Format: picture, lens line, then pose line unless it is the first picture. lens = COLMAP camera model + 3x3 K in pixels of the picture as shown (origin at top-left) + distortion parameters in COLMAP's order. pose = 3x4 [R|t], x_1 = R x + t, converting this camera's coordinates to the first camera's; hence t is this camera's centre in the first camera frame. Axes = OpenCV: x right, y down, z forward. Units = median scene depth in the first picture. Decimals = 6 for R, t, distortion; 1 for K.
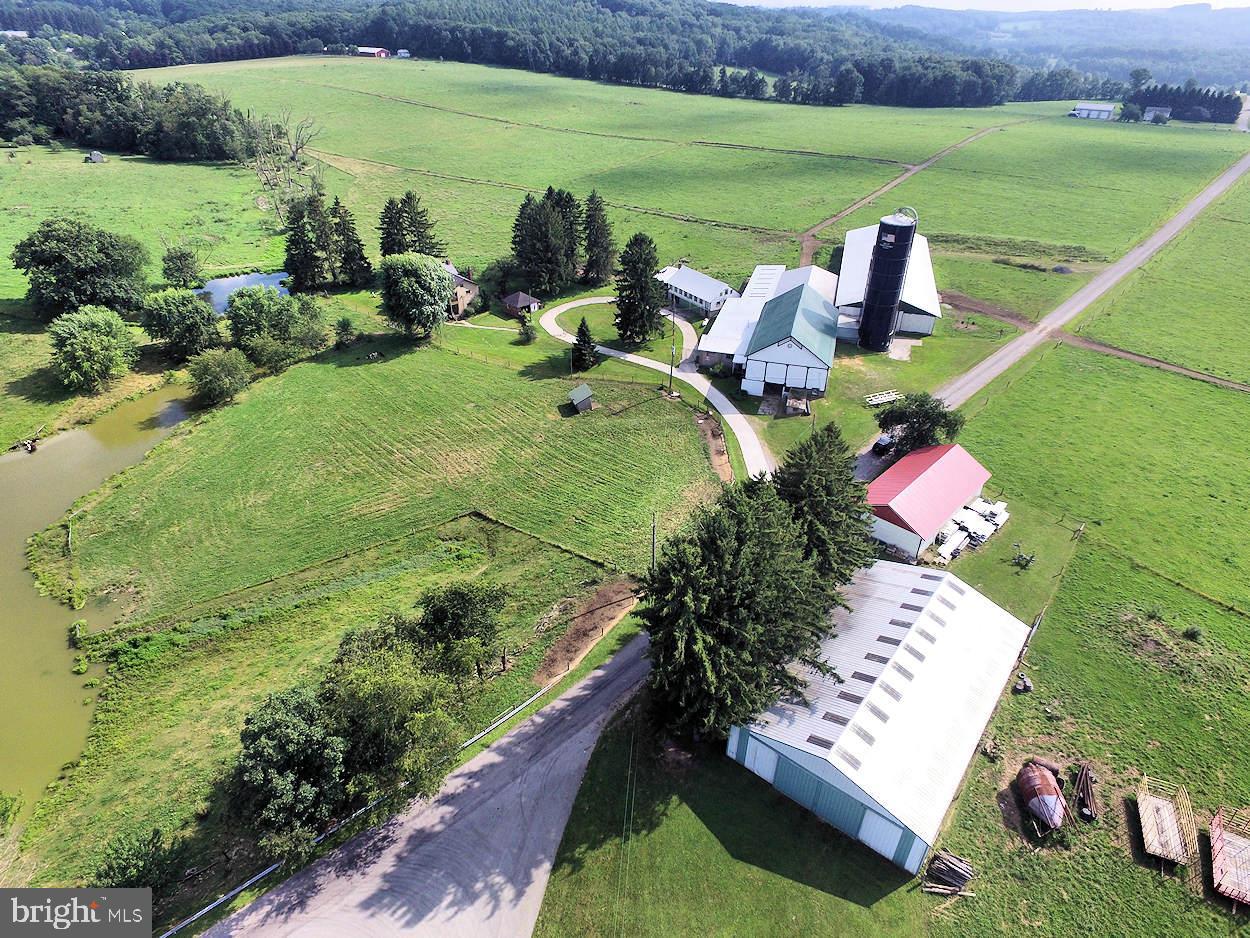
lens RADIAL K [[725.0, 0, 625.0], [0, 725.0, 469.0], [0, 0, 1]] dist [-0.011580, 0.012978]
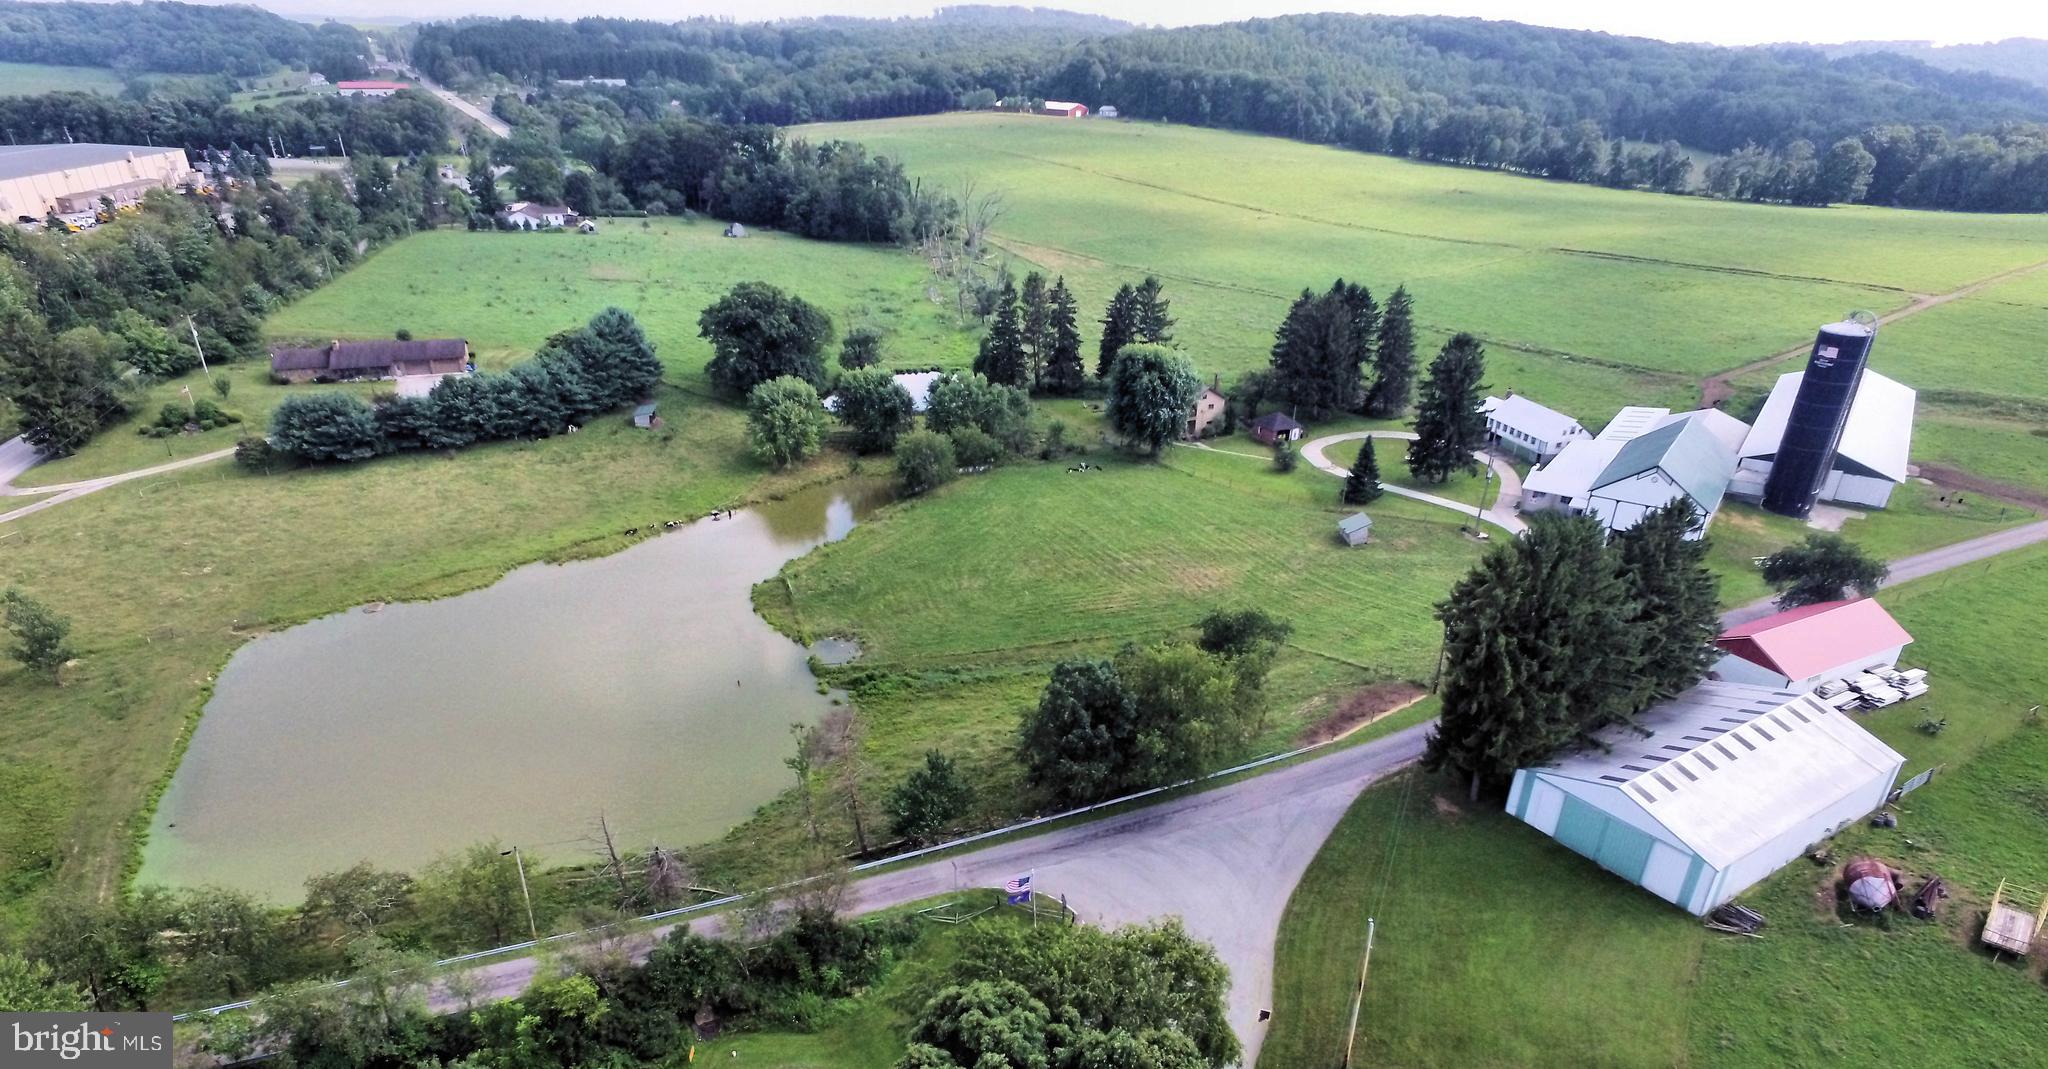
lens RADIAL K [[1189.5, 0, 1022.6], [0, 1189.5, 769.5], [0, 0, 1]] dist [-0.014331, 0.016670]
pose [[0.954653, 0.155341, -0.253981, -0.027669], [-0.160600, 0.987020, 0.000028, 0.160604], [0.250689, 0.040762, 0.967209, -0.239263]]
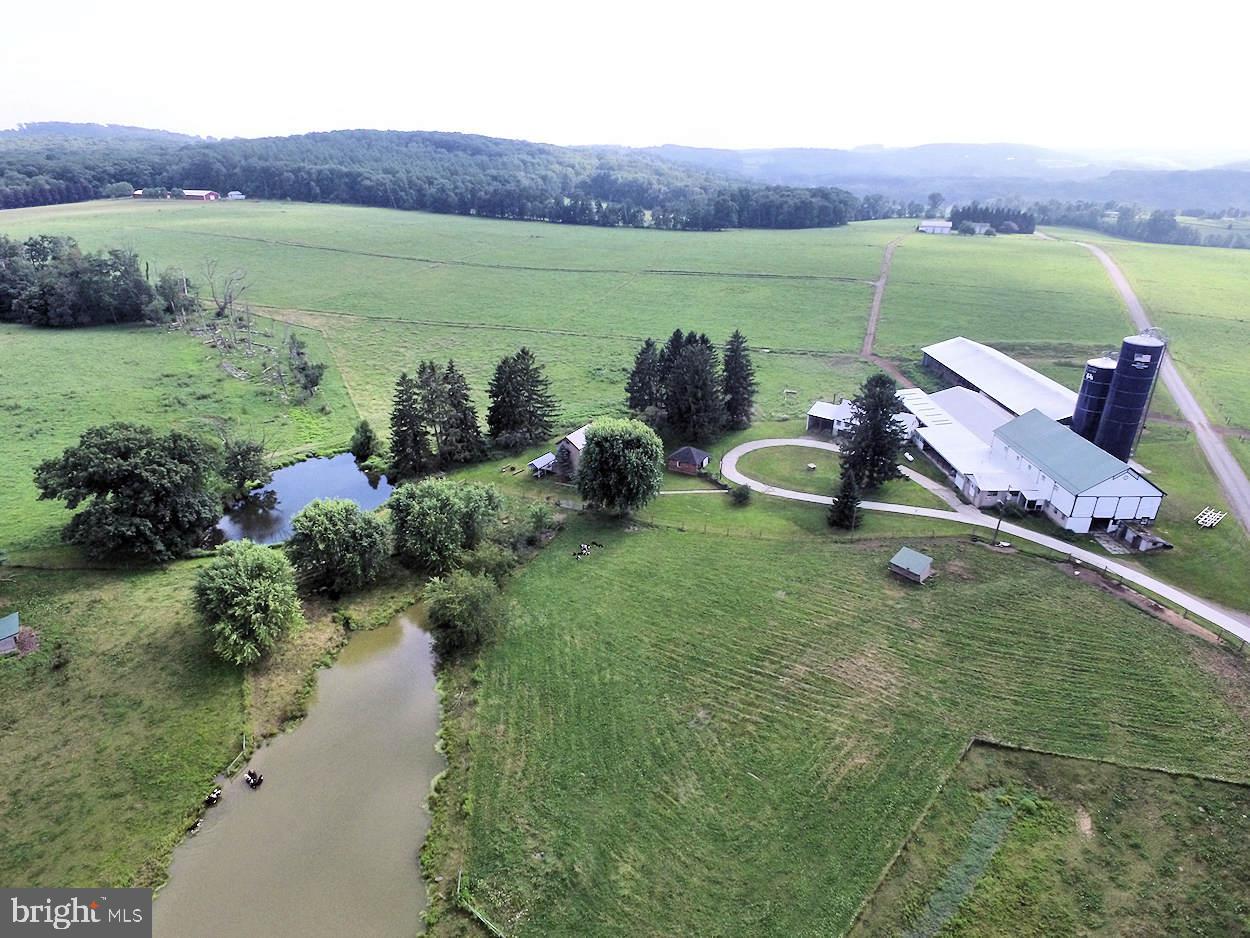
lens RADIAL K [[725.0, 0, 625.0], [0, 725.0, 469.0], [0, 0, 1]] dist [-0.011580, 0.012978]
pose [[0.956351, -0.124976, 0.264148, -0.445179], [0.162822, 0.978507, -0.126540, -0.115681], [-0.242656, 0.164025, 0.956145, 0.173445]]
